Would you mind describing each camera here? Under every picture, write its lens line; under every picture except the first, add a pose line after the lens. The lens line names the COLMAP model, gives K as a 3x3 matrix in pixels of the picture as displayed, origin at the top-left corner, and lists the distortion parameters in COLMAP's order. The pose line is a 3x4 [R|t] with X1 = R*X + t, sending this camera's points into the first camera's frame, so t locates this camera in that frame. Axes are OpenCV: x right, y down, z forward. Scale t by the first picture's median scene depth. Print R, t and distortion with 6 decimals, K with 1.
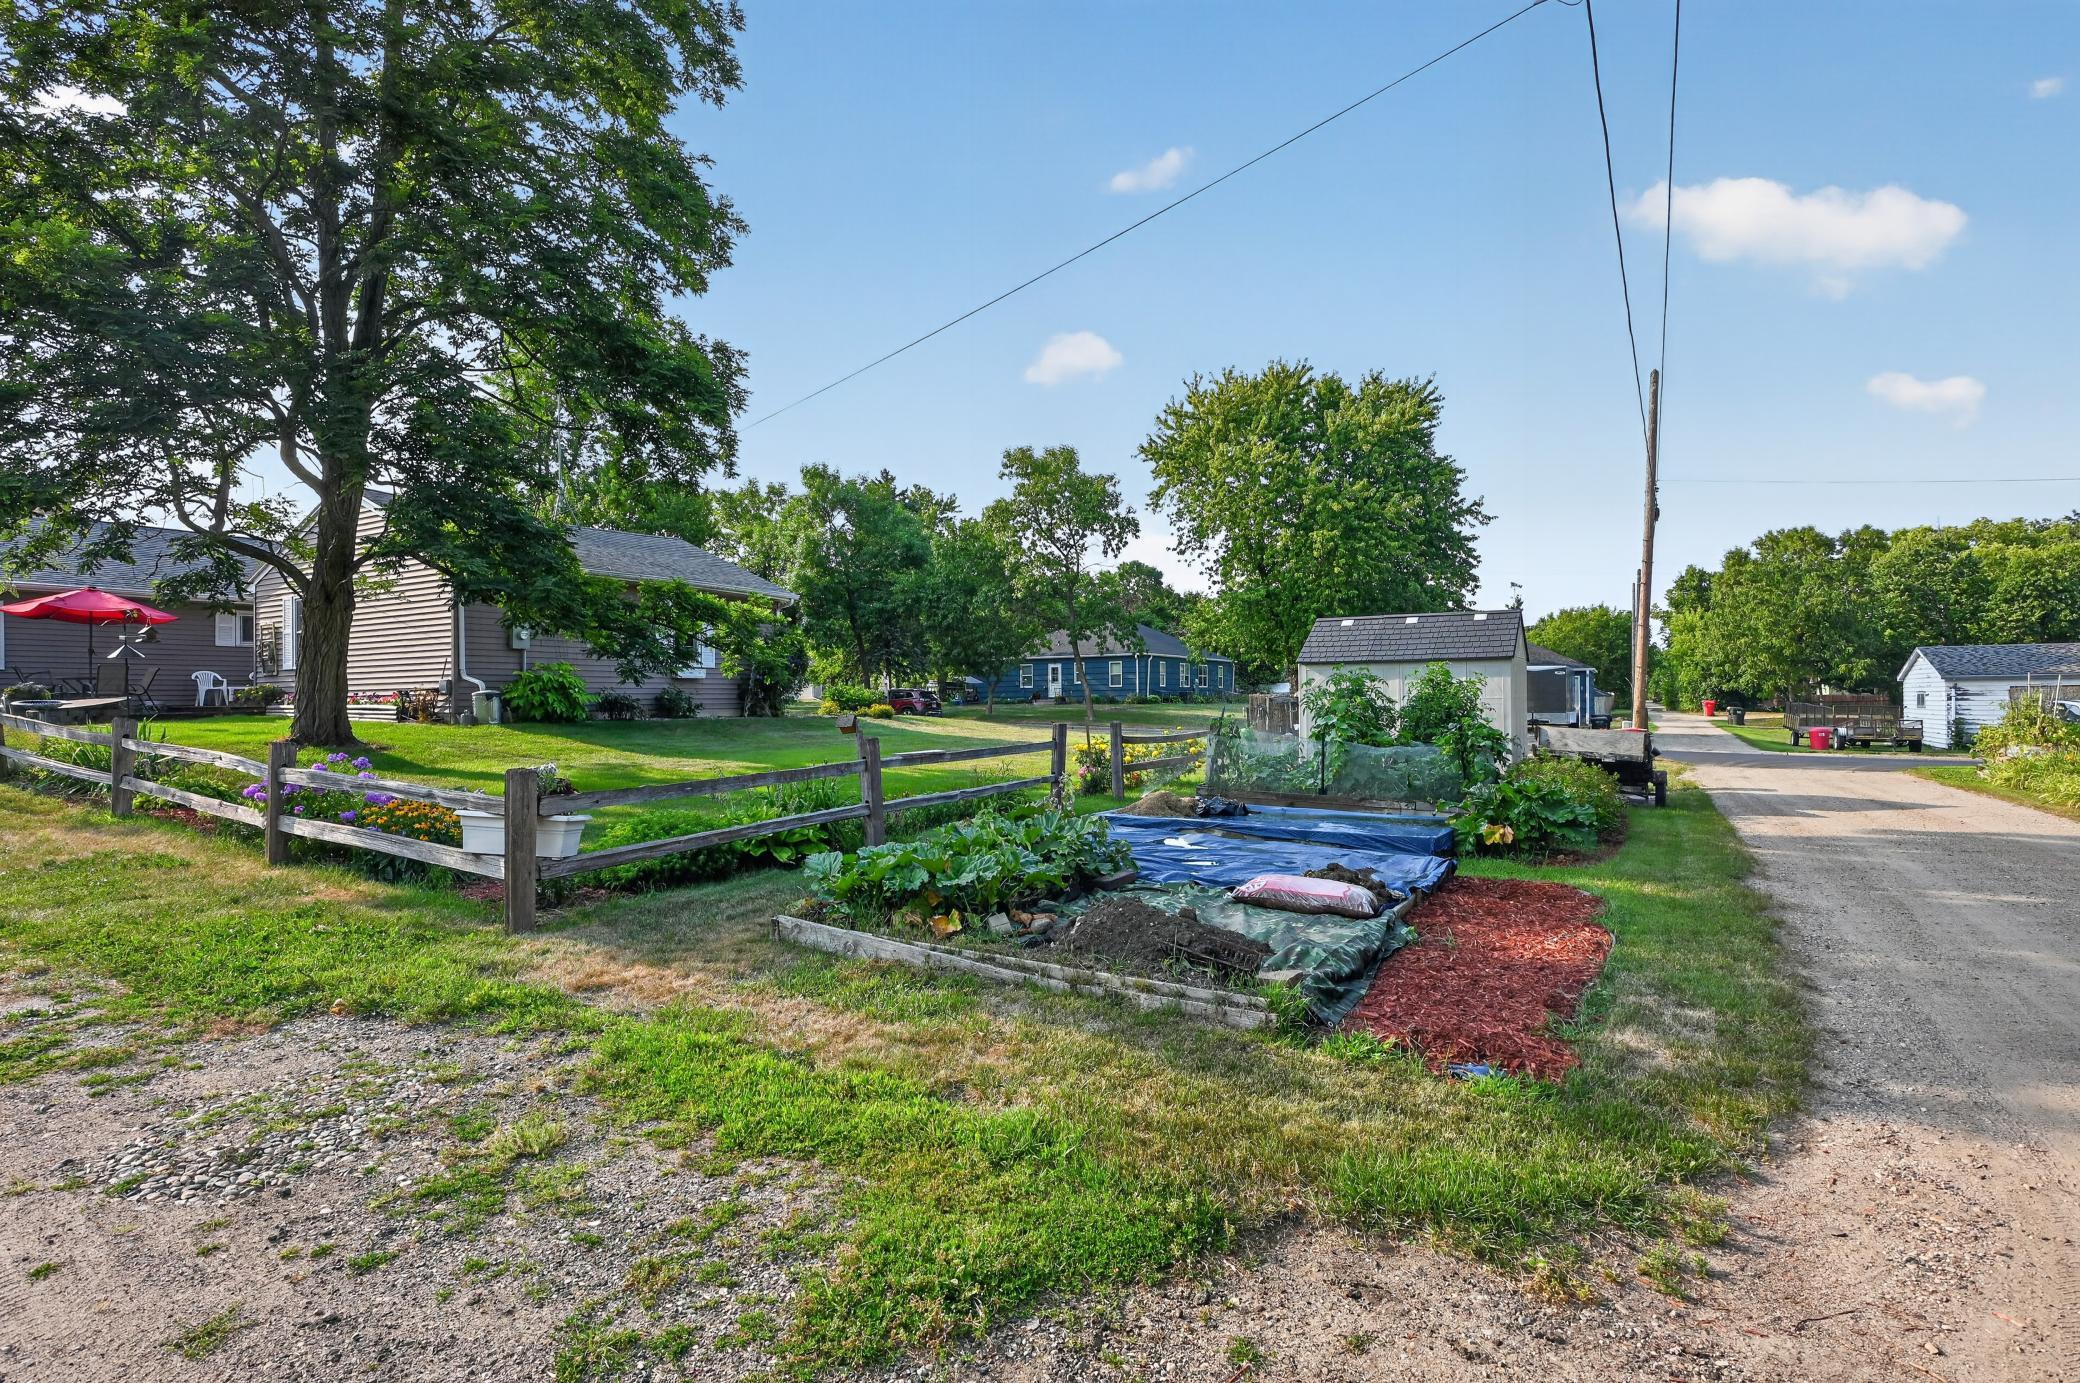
lens RADIAL K [[1027.5, 0, 1042.0], [0, 1027.5, 693.7], [0, 0, 1]] dist [-0.000611, 0.001232]
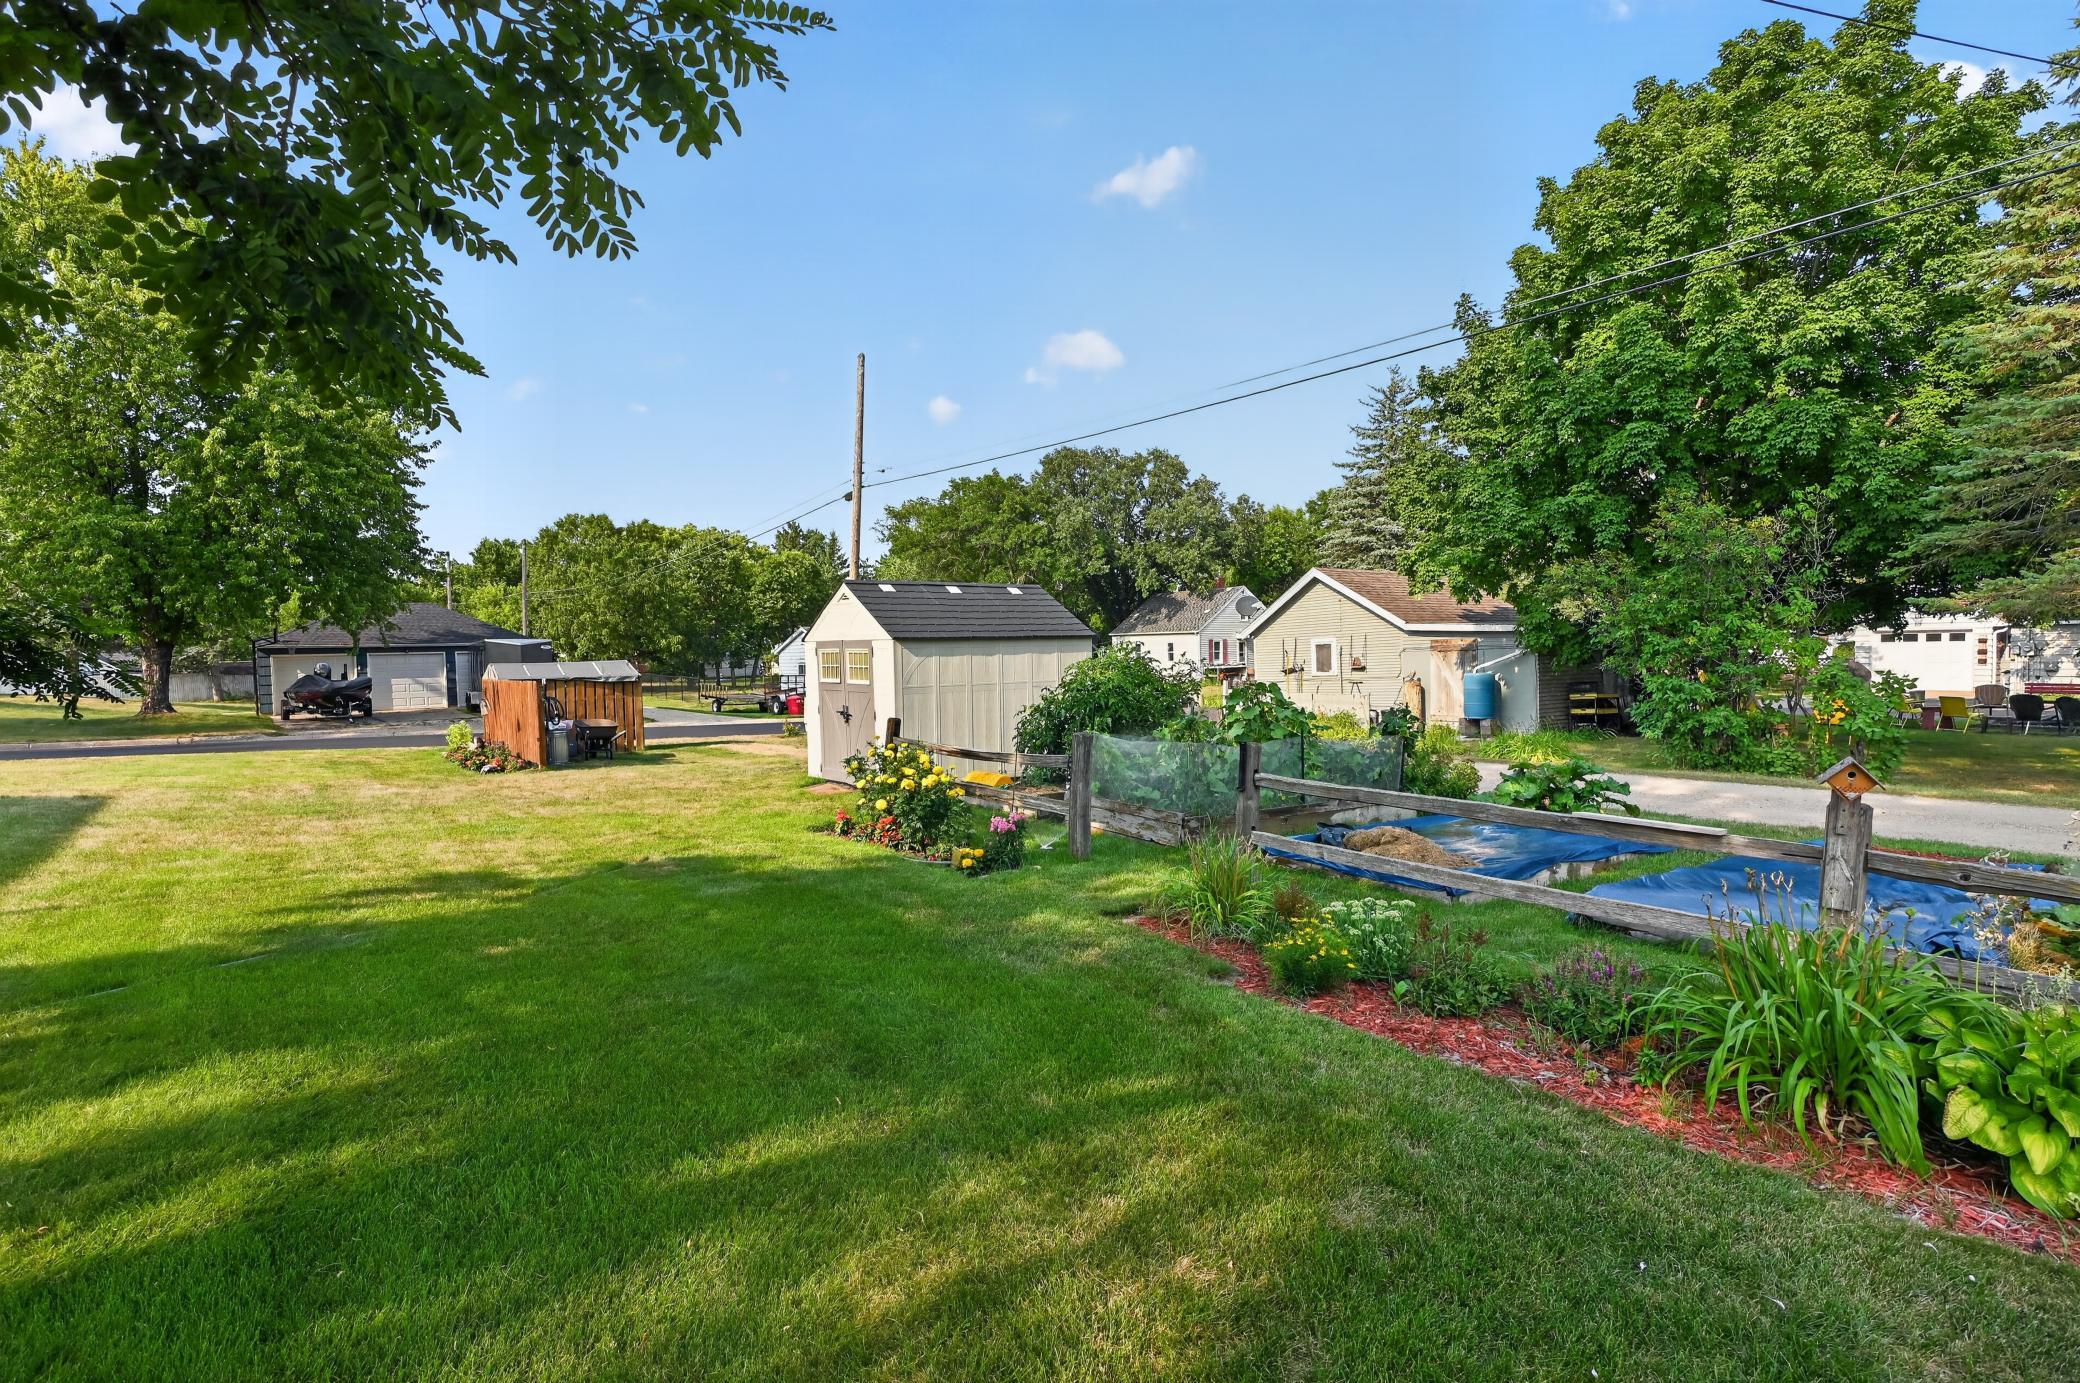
lens RADIAL K [[1027.5, 0, 1048.0], [0, 1027.5, 675.1], [0, 0, 1]] dist [-0.000611, 0.001232]
pose [[0.397345, -0.022059, 0.917404, -0.140491], [0.014147, 0.999739, 0.017911, -0.005616], [-0.917560, 0.005861, 0.397554, 0.216470]]
